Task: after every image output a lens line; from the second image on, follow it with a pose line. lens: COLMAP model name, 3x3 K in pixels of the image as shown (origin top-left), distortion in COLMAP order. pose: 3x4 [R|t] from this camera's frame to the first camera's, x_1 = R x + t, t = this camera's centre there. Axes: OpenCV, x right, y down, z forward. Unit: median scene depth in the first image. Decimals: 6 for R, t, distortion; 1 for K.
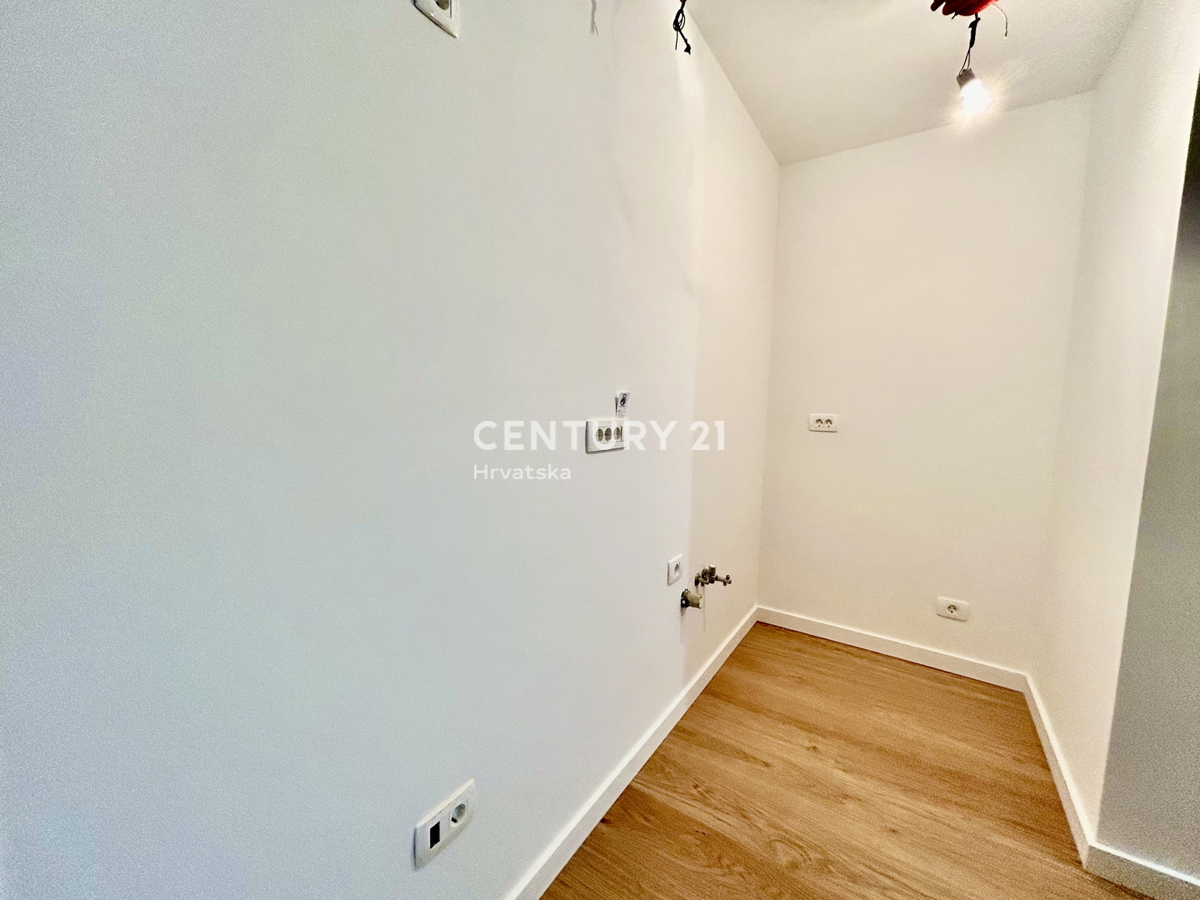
lens RADIAL K [[487.5, 0, 600.0], [0, 487.5, 450.0], [0, 0, 1]] dist [-0.001649, 0.000203]
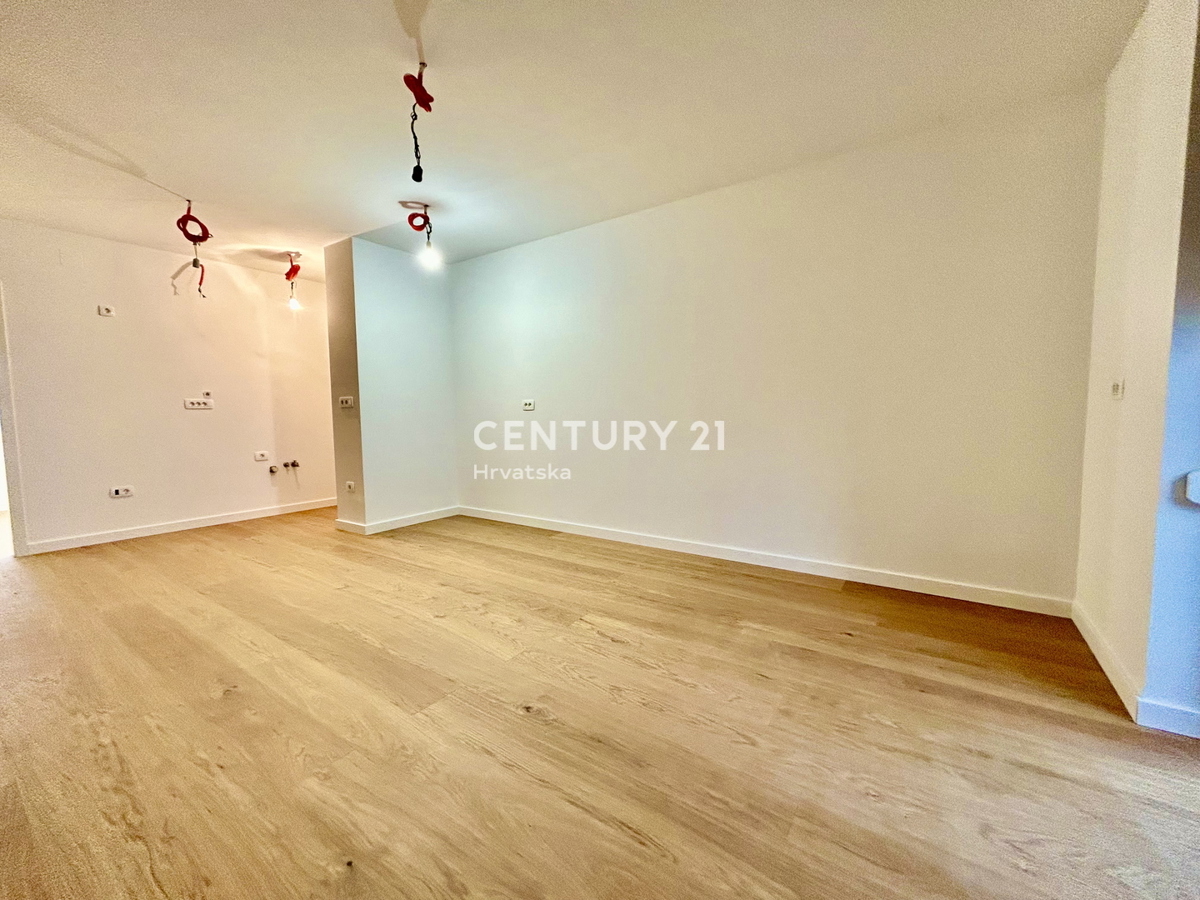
lens RADIAL K [[479.9, 0, 597.1], [0, 479.9, 446.6], [0, 0, 1]] dist [-0.002177, 0.000300]
pose [[0.999268, -0.029260, -0.024659, 2.438905], [0.028452, 0.999066, -0.032512, 0.384400], [0.025587, 0.031787, 0.999167, -1.907040]]
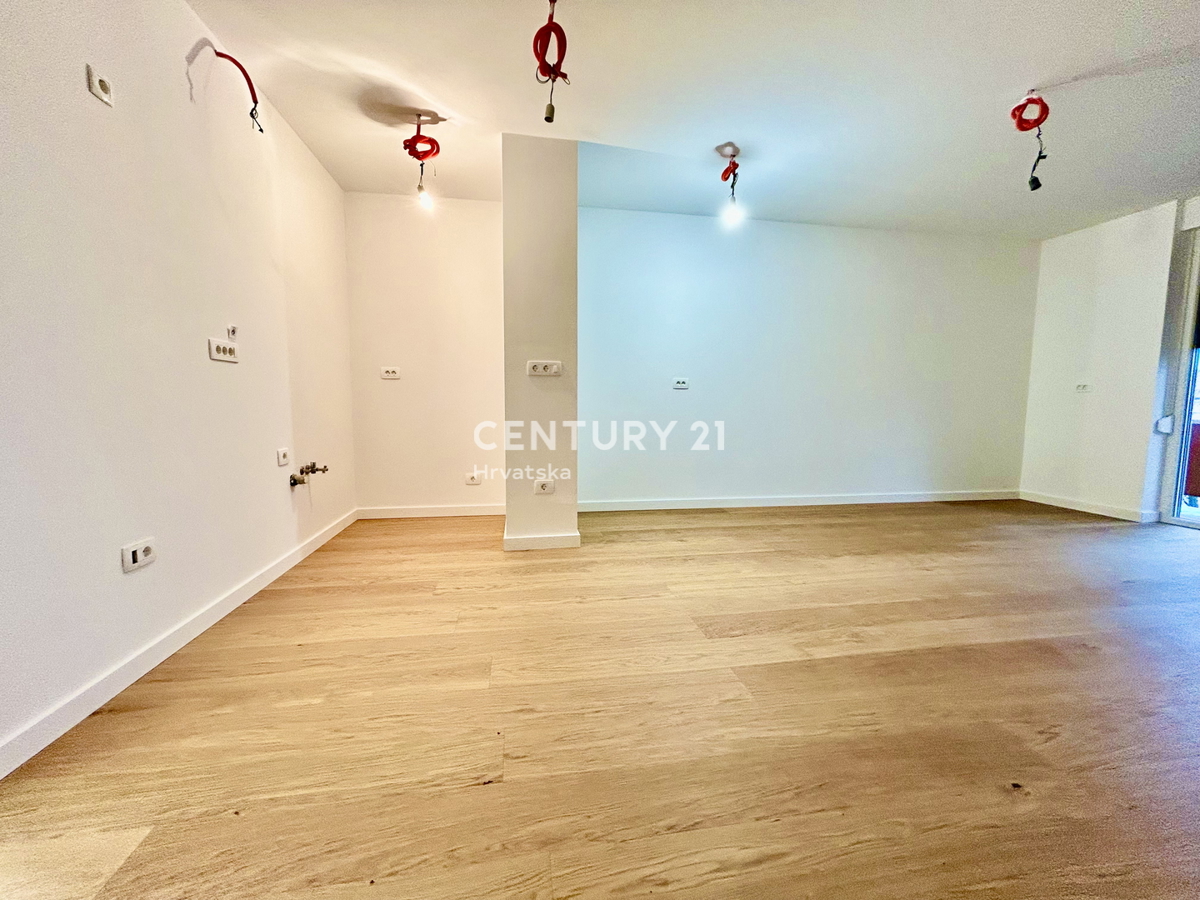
lens RADIAL K [[487.5, 0, 600.0], [0, 487.5, 450.0], [0, 0, 1]] dist [-0.001649, 0.000203]
pose [[0.734507, -0.080090, 0.673859, -0.155470], [0.078107, 0.996389, 0.033287, 0.288229], [-0.674091, 0.028183, 0.738110, -0.856203]]
